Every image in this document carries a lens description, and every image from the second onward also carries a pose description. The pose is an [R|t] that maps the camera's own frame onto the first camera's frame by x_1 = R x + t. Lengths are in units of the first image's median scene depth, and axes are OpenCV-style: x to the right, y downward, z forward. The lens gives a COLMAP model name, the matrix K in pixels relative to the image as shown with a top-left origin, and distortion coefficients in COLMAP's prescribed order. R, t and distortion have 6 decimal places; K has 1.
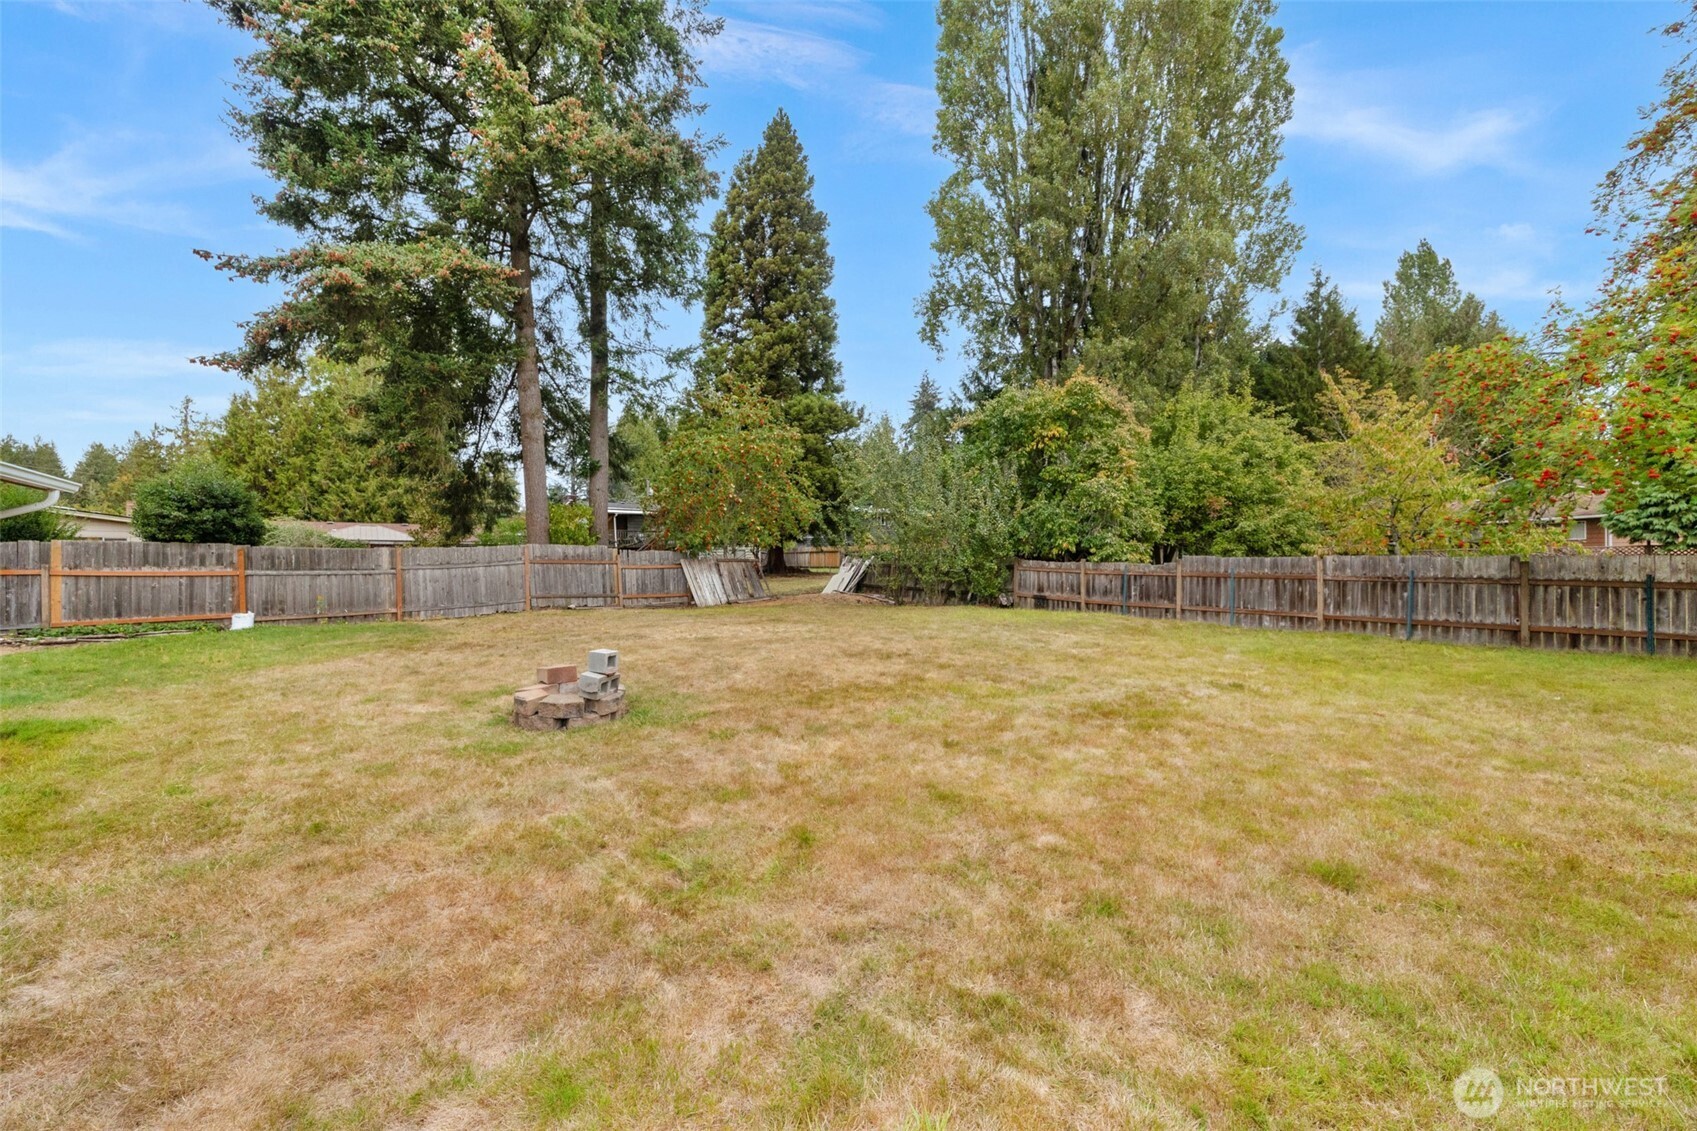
lens RADIAL K [[652.8, 0, 844.6], [0, 652.8, 566.0], [0, 0, 1]] dist [-0.001050, -0.000056]
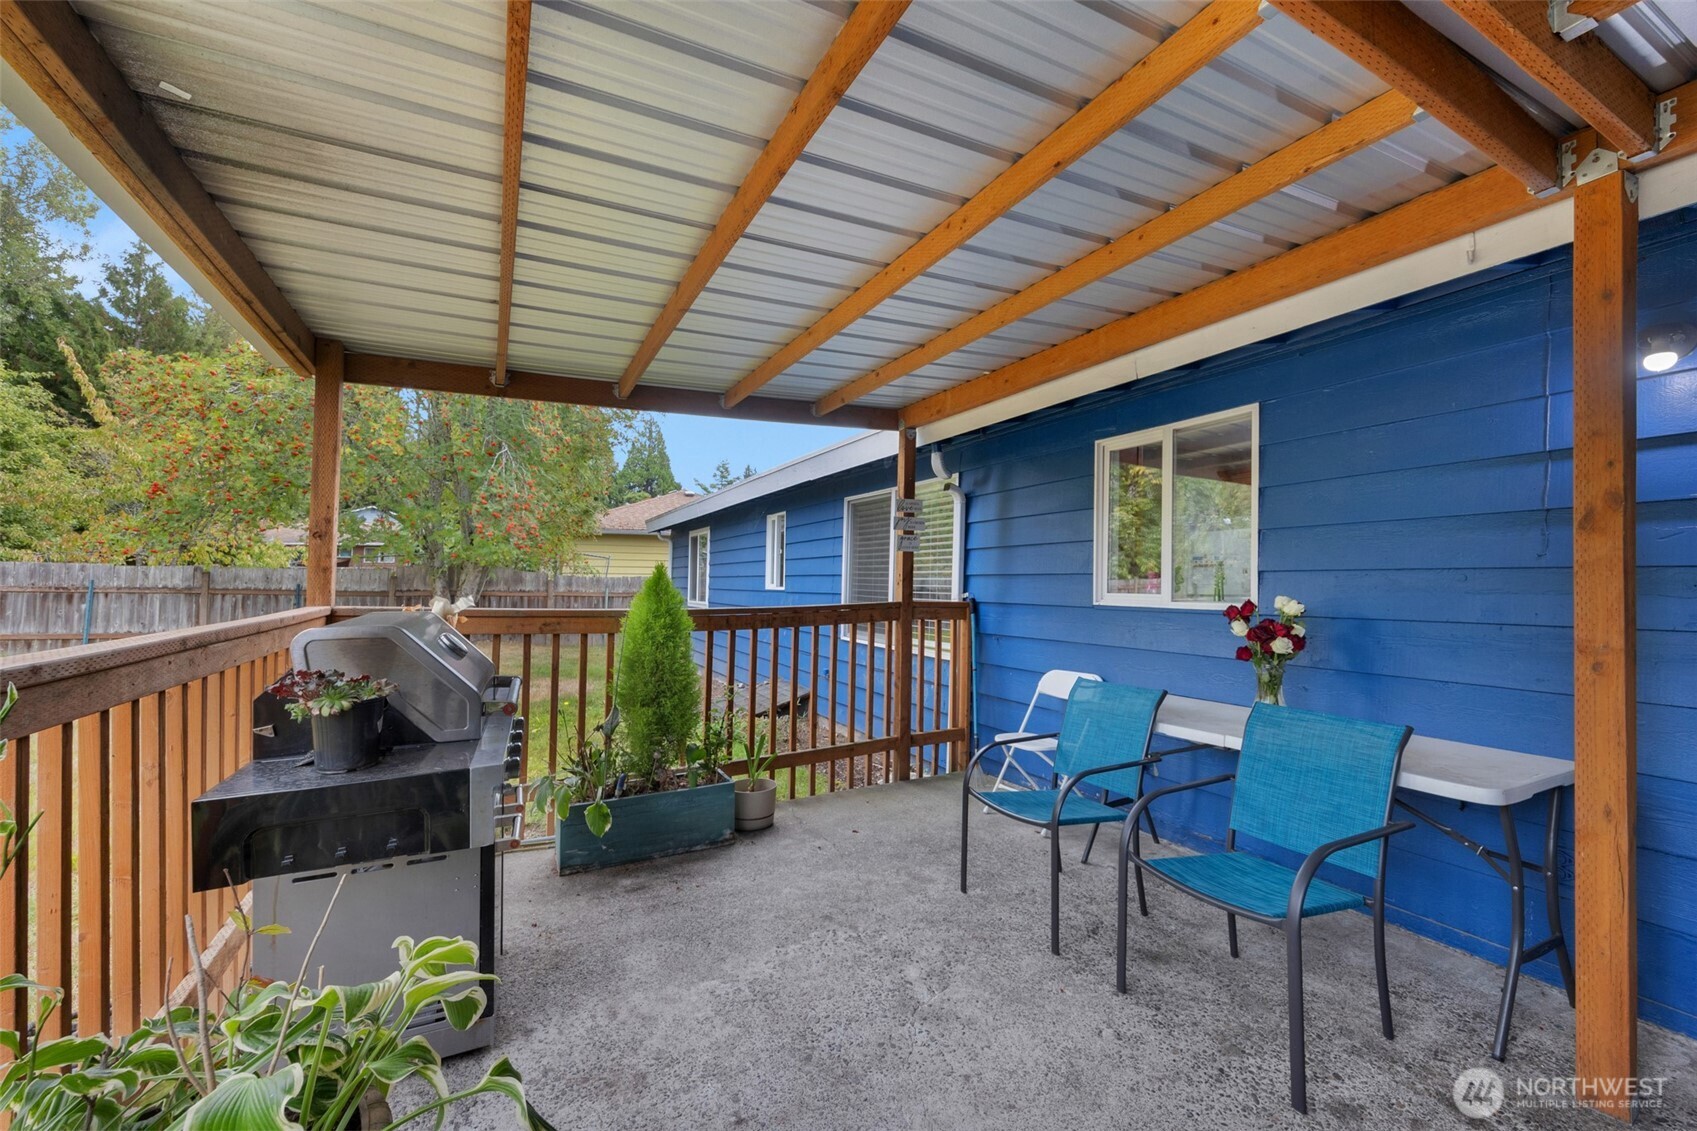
lens RADIAL K [[675.4, 0, 843.8], [0, 675.4, 568.2], [0, 0, 1]] dist [0.001473, 0.000196]
pose [[0.182025, 0.030662, 0.982816, 0.093004], [-0.008666, 0.999525, -0.029578, 0.007069], [-0.983256, -0.003133, 0.182204, -0.156046]]
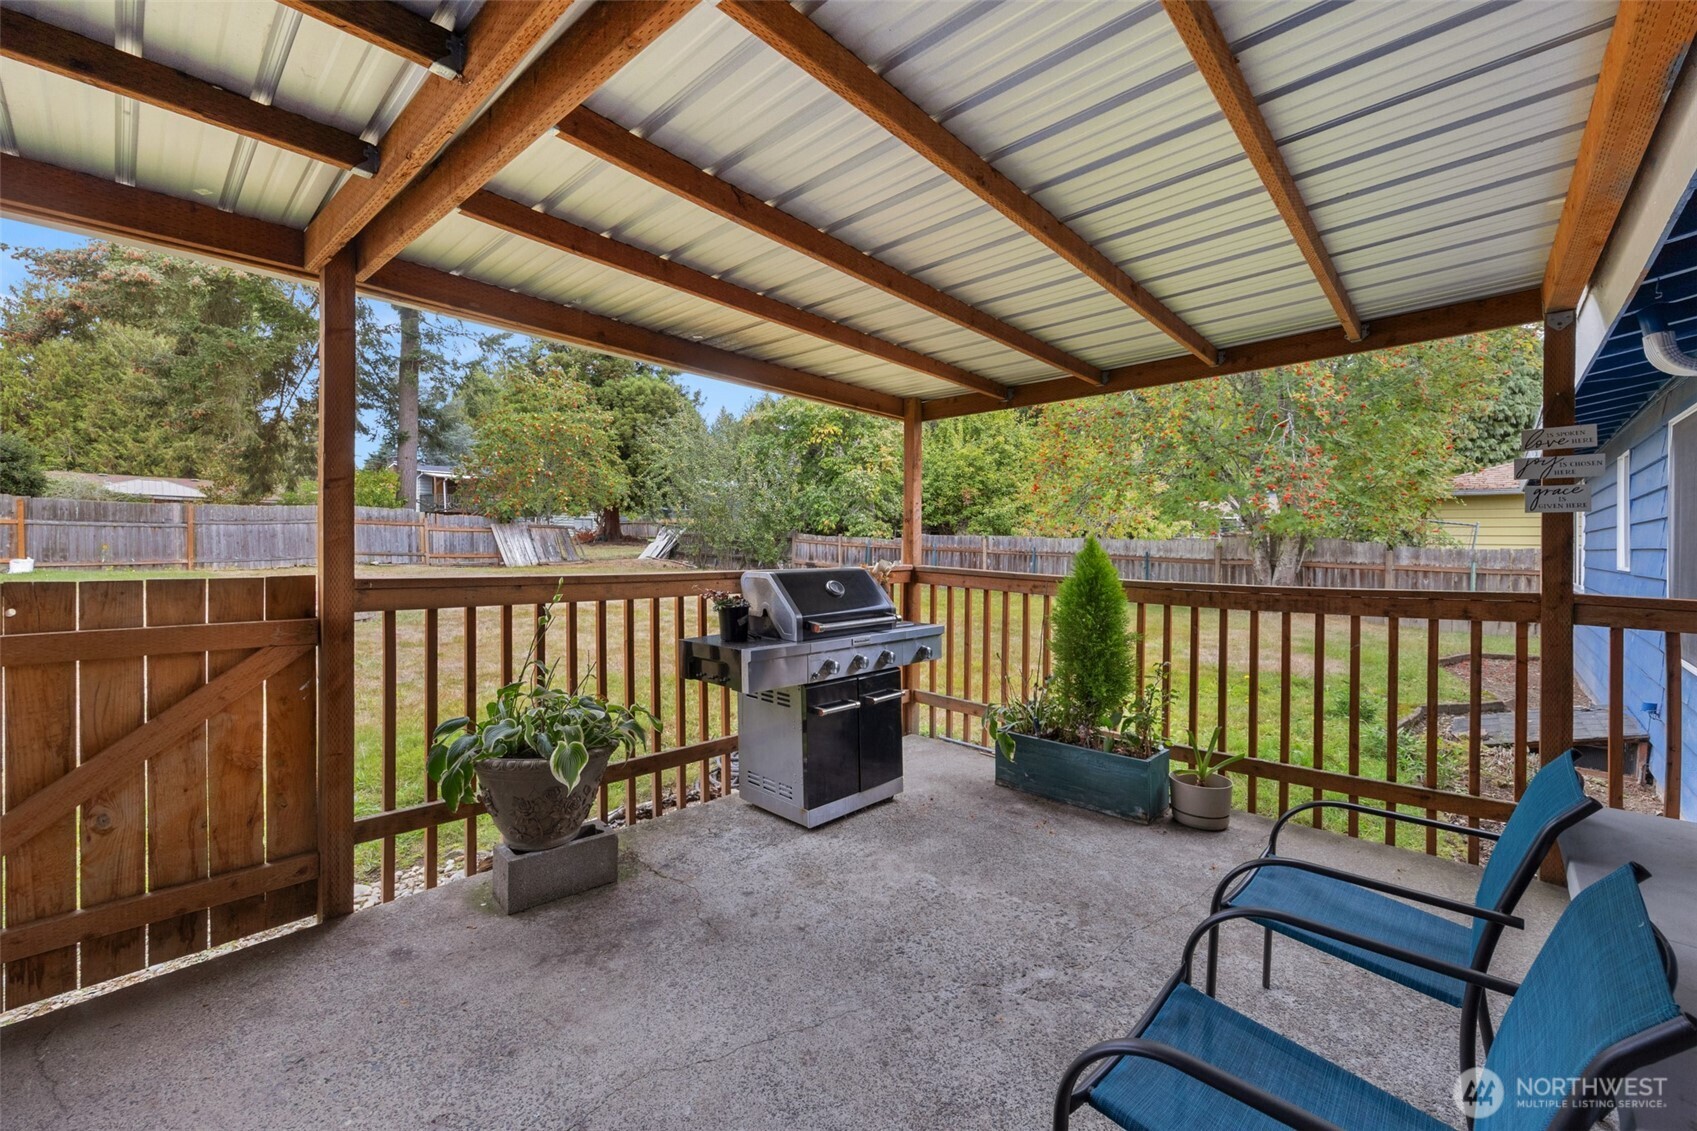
lens RADIAL K [[636.7, 0, 851.2], [0, 636.7, 548.9], [0, 0, 1]] dist [0.000412, -0.002028]
pose [[0.977407, 0.023946, 0.210004, 0.132996], [-0.026544, 0.999602, 0.009558, 0.005855], [-0.209692, -0.014917, 0.977654, -0.206476]]
